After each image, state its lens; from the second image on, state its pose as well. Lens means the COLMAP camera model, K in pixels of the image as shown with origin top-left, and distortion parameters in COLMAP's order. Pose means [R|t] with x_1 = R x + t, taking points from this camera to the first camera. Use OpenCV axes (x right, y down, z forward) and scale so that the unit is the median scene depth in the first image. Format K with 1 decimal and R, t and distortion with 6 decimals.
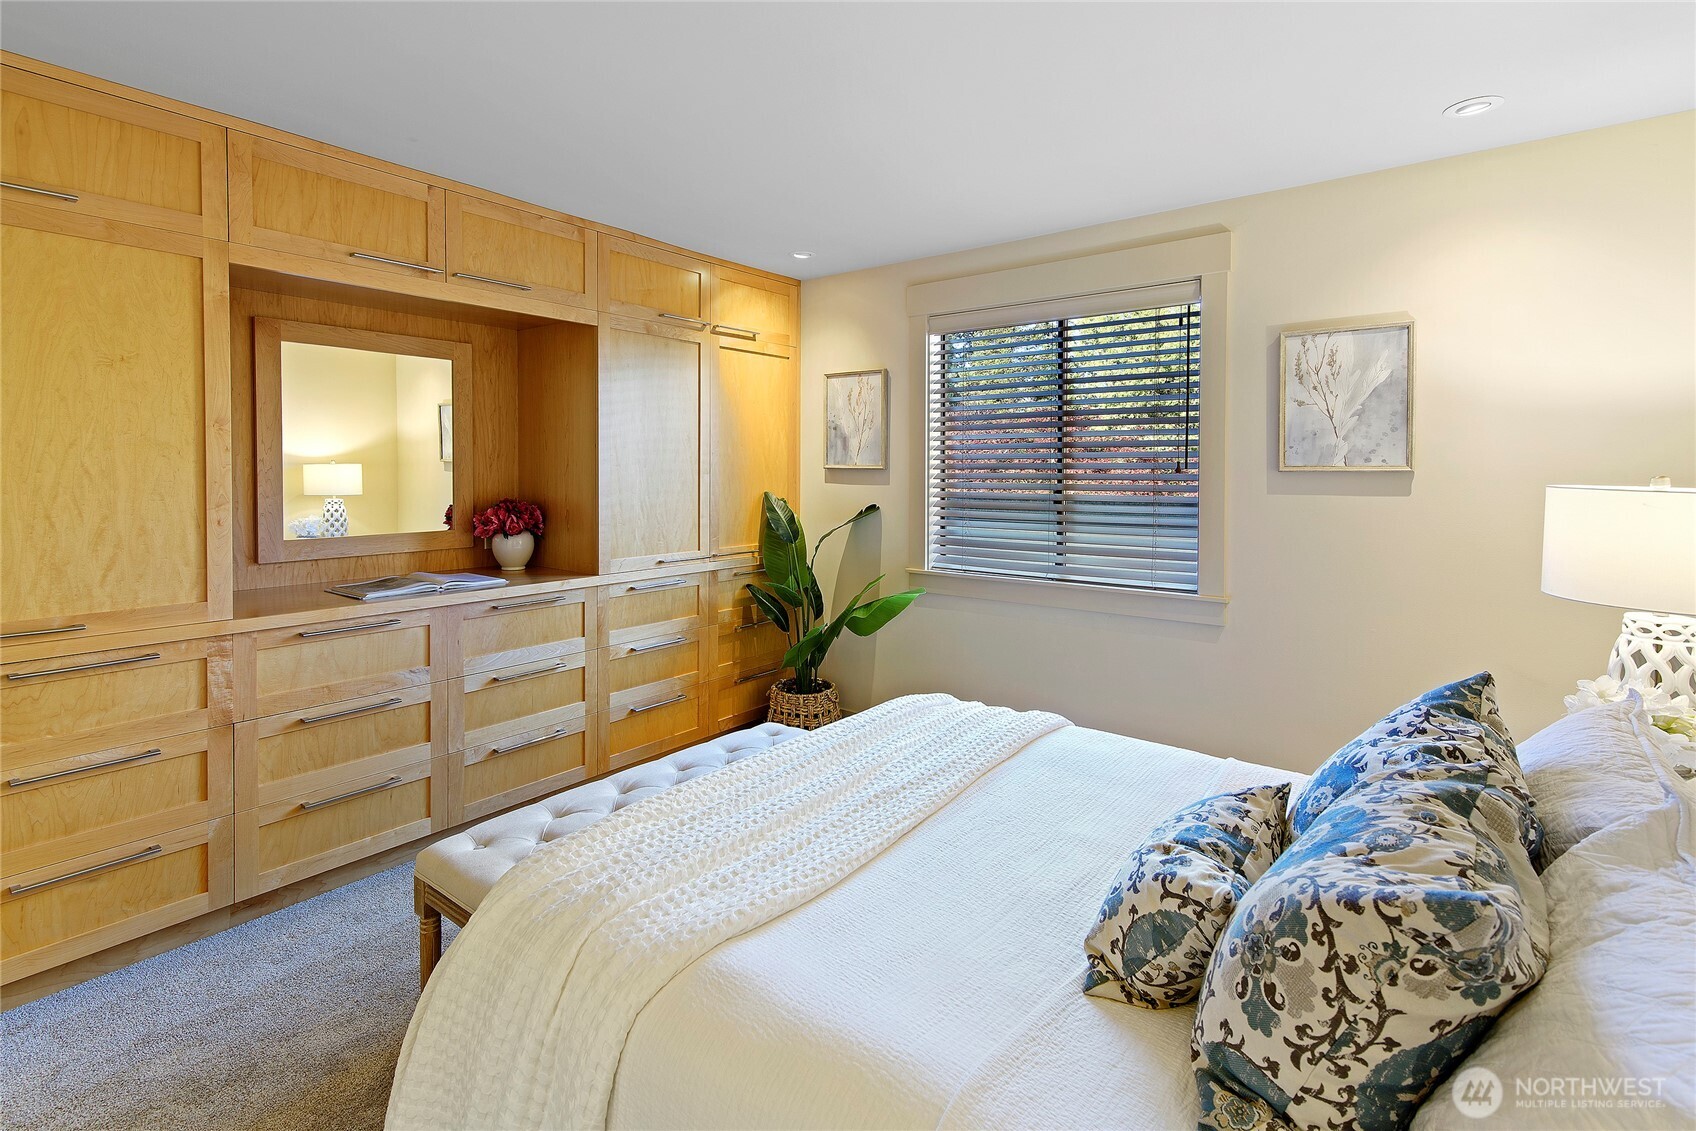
lens RADIAL K [[802.7, 0, 848.0], [0, 802.7, 565.5], [0, 0, 1]] dist [0.034369, 0.000232]
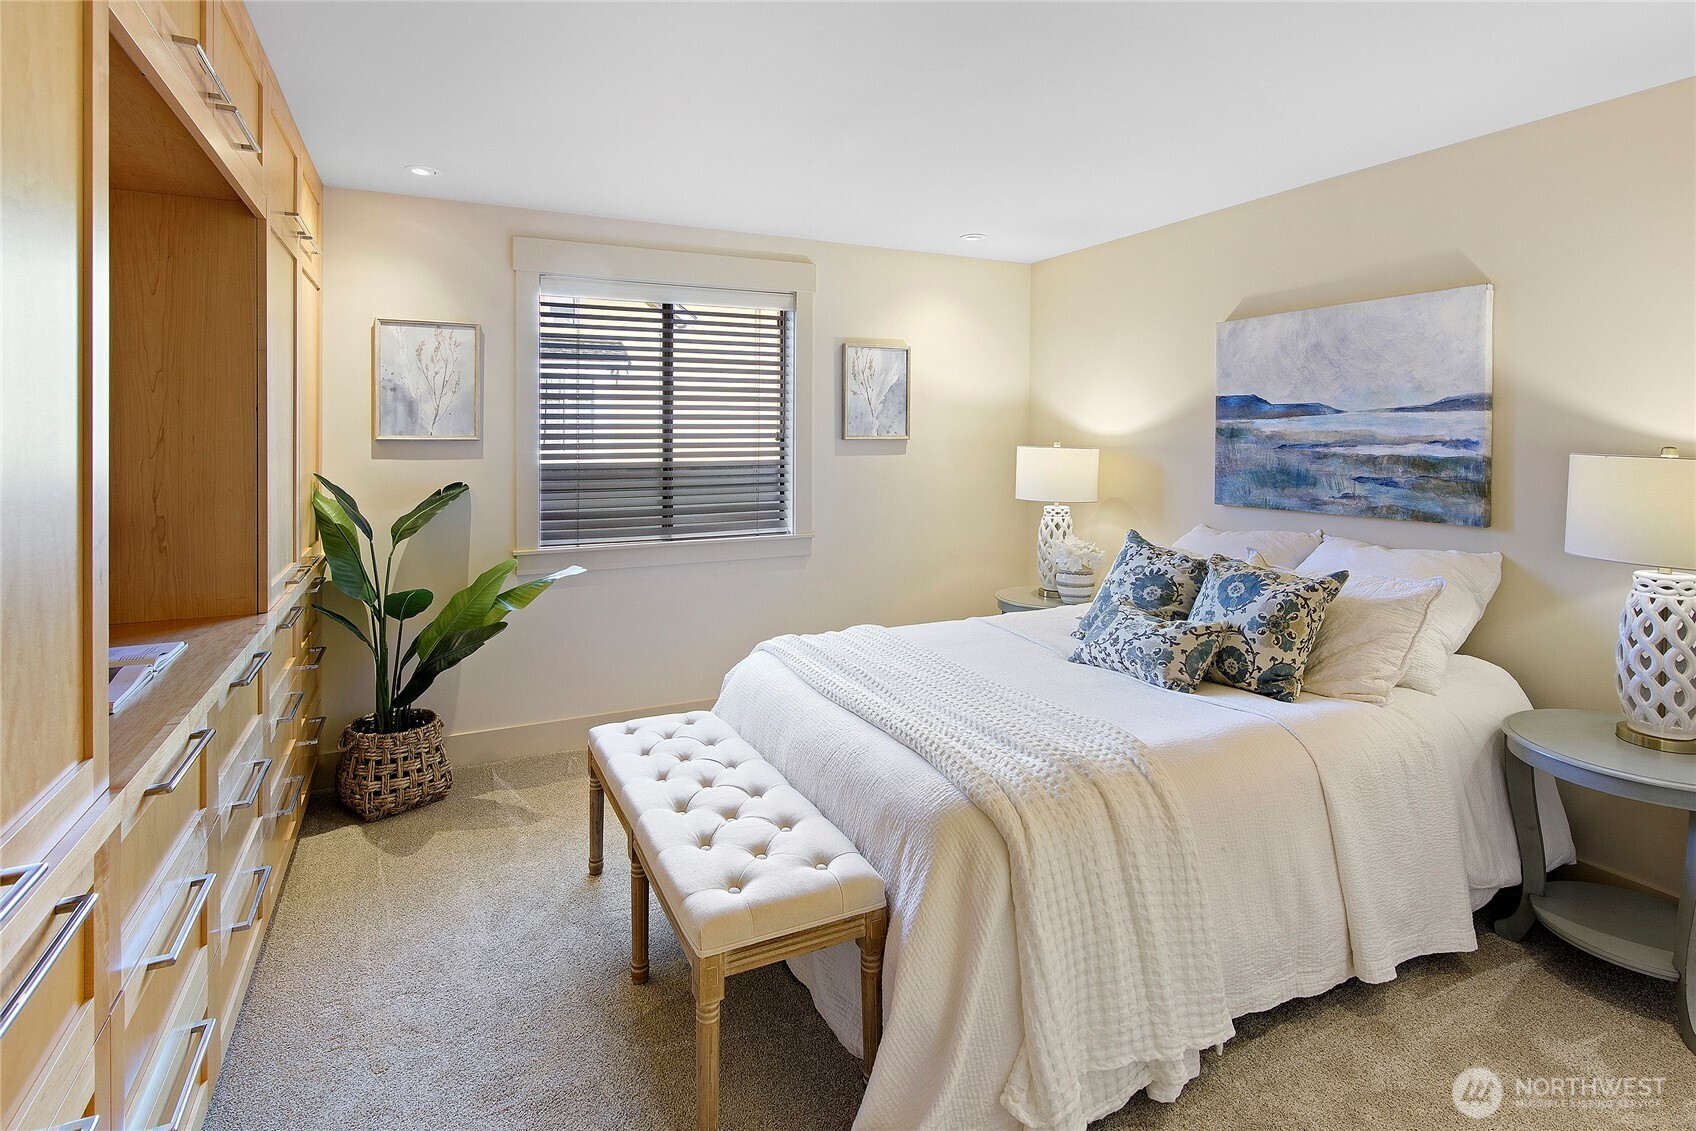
lens RADIAL K [[833.7, 0, 848.0], [0, 833.7, 565.5], [0, 0, 1]] dist [0.001386, 0.000129]
pose [[0.434708, -0.143491, 0.889067, -0.855687], [0.113565, 0.988078, 0.103944, -0.050812], [-0.893382, 0.055781, 0.445821, 0.365581]]
